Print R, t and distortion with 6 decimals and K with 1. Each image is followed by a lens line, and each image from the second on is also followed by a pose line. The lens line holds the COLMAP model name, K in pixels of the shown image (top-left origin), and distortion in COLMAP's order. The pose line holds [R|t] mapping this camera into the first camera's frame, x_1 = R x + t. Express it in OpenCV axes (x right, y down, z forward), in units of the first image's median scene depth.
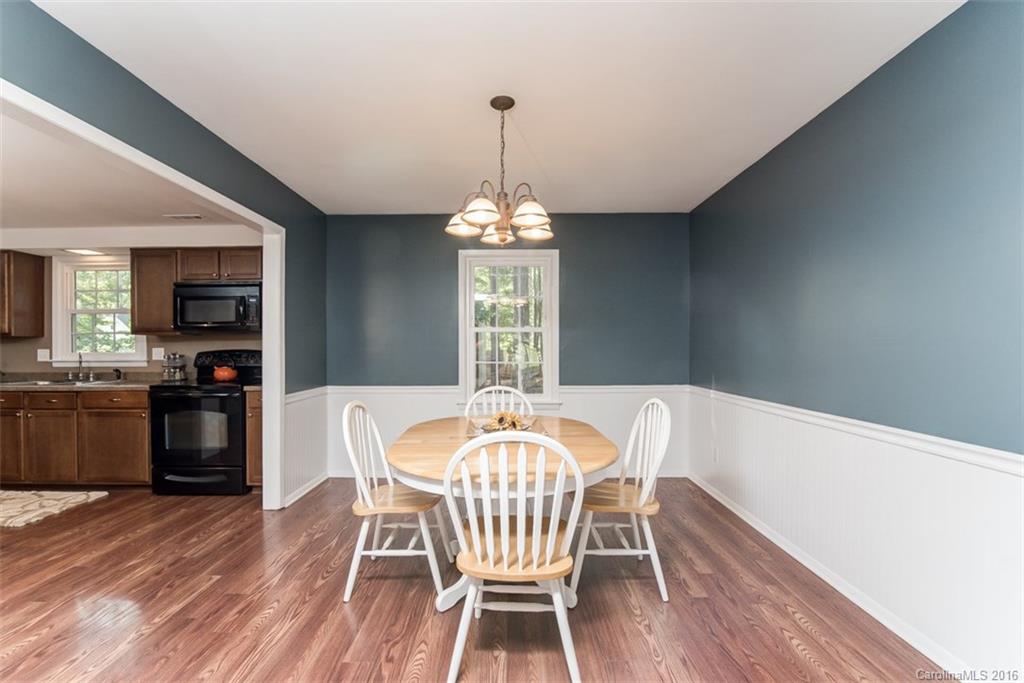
lens RADIAL K [[476.7, 0, 536.5], [0, 476.7, 355.1], [0, 0, 1]] dist [-0.015761, 0.000904]
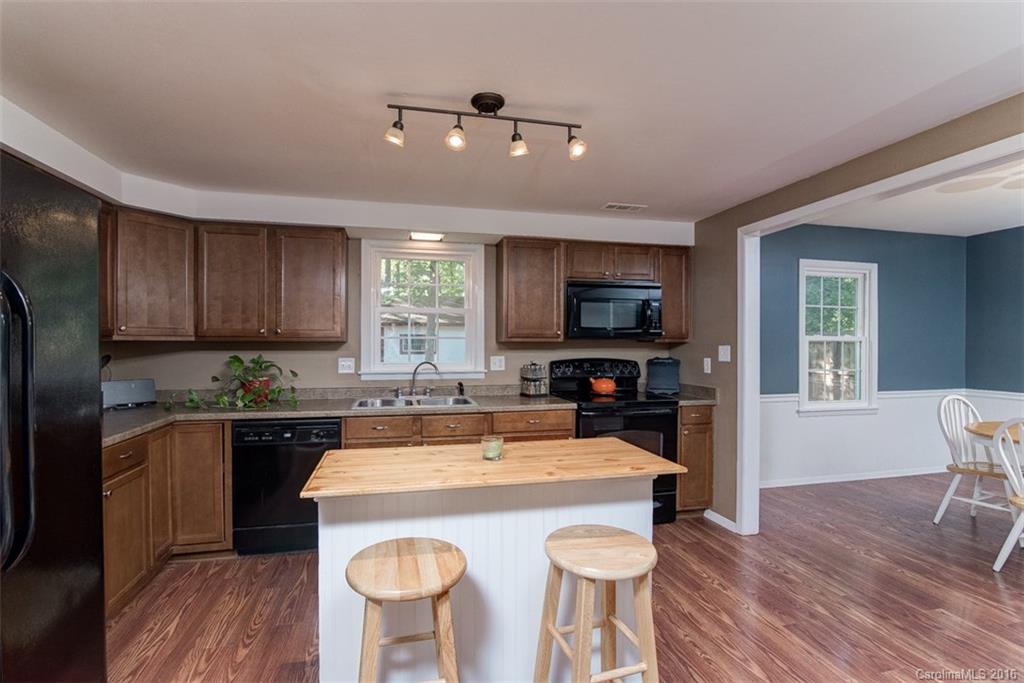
lens RADIAL K [[476.7, 0, 511.3], [0, 476.7, 343.4], [0, 0, 1]] dist [-0.015761, 0.000904]
pose [[0.967062, 0.007424, 0.254433, -1.060111], [-0.000684, 0.999647, -0.026568, -0.016409], [-0.254541, 0.025518, 0.966725, 0.192189]]
